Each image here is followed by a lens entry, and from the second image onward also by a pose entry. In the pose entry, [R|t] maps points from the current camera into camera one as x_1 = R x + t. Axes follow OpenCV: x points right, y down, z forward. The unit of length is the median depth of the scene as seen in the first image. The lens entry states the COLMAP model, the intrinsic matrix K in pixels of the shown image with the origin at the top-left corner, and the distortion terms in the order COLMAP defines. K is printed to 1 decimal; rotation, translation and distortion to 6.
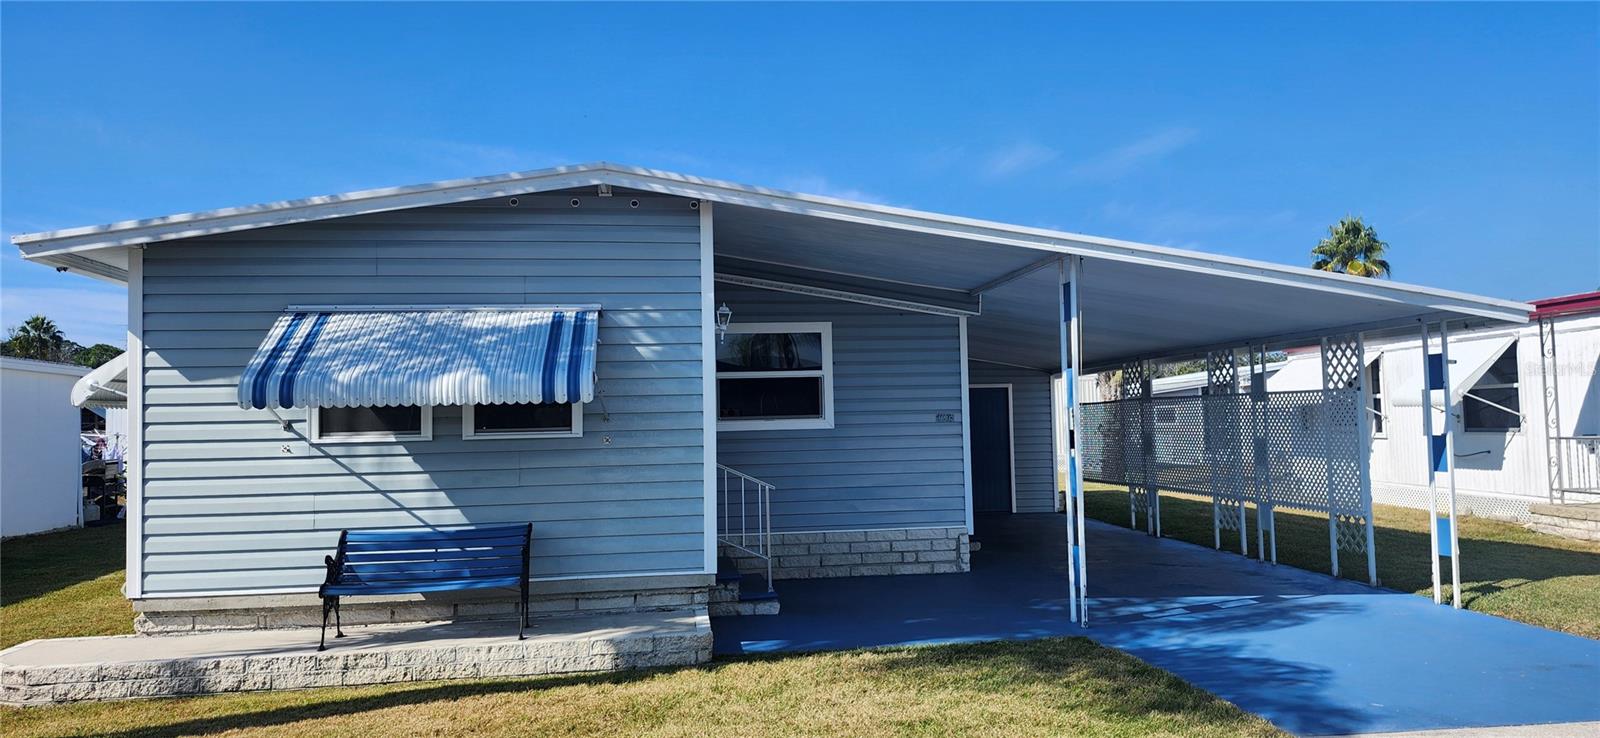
lens RADIAL K [[1187.5, 0, 826.2], [0, 1187.5, 351.2], [0, 0, 1]] dist [0.105788, -0.170280]
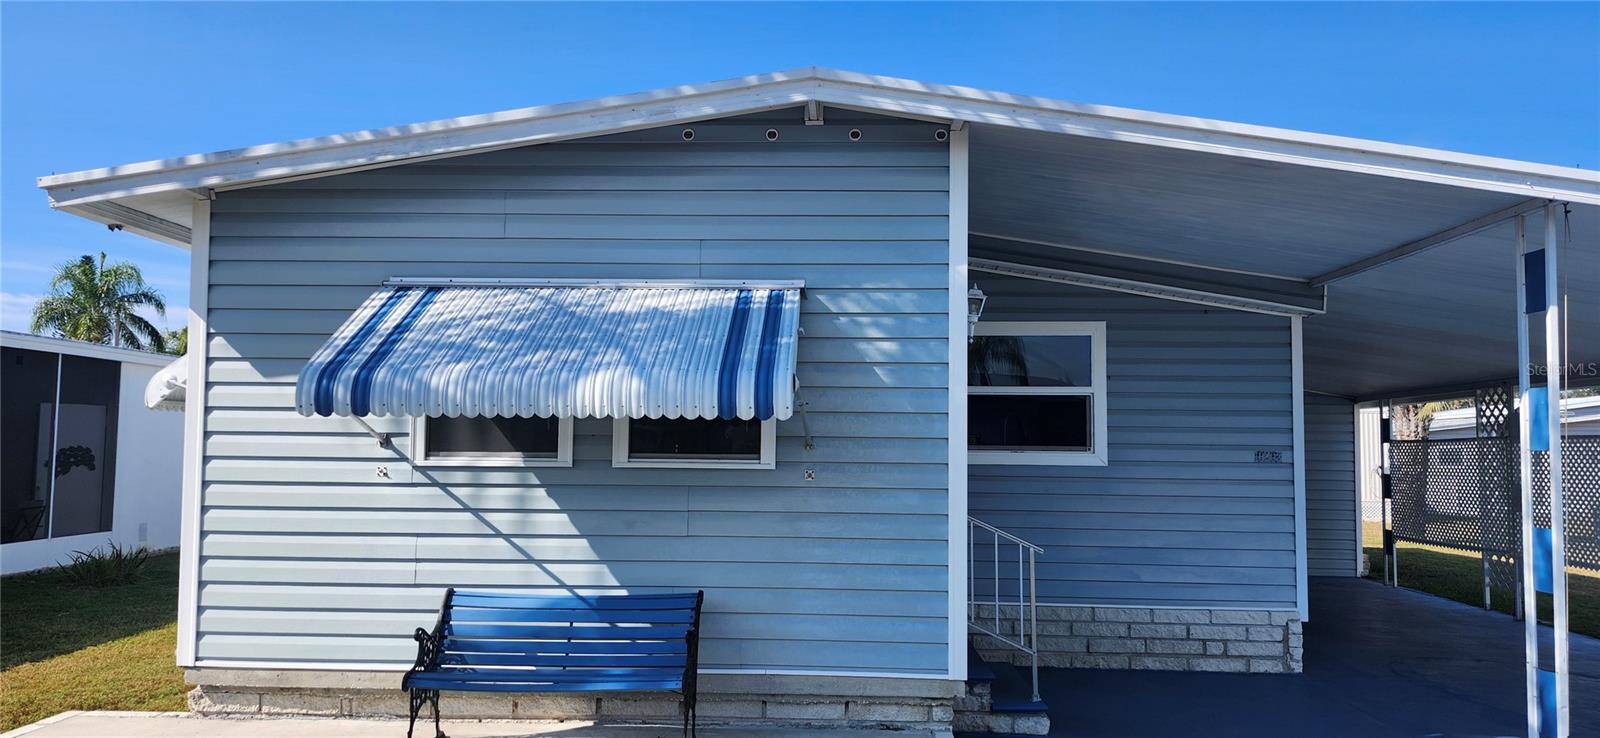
lens RADIAL K [[1179.5, 0, 775.7], [0, 1179.5, 374.5], [0, 0, 1]] dist [0.125693, -0.217709]
pose [[0.979918, 0.019108, -0.198482, -0.068541], [-0.019181, 0.999815, 0.001554, 0.015537], [0.198475, 0.002285, 0.980103, 0.325738]]
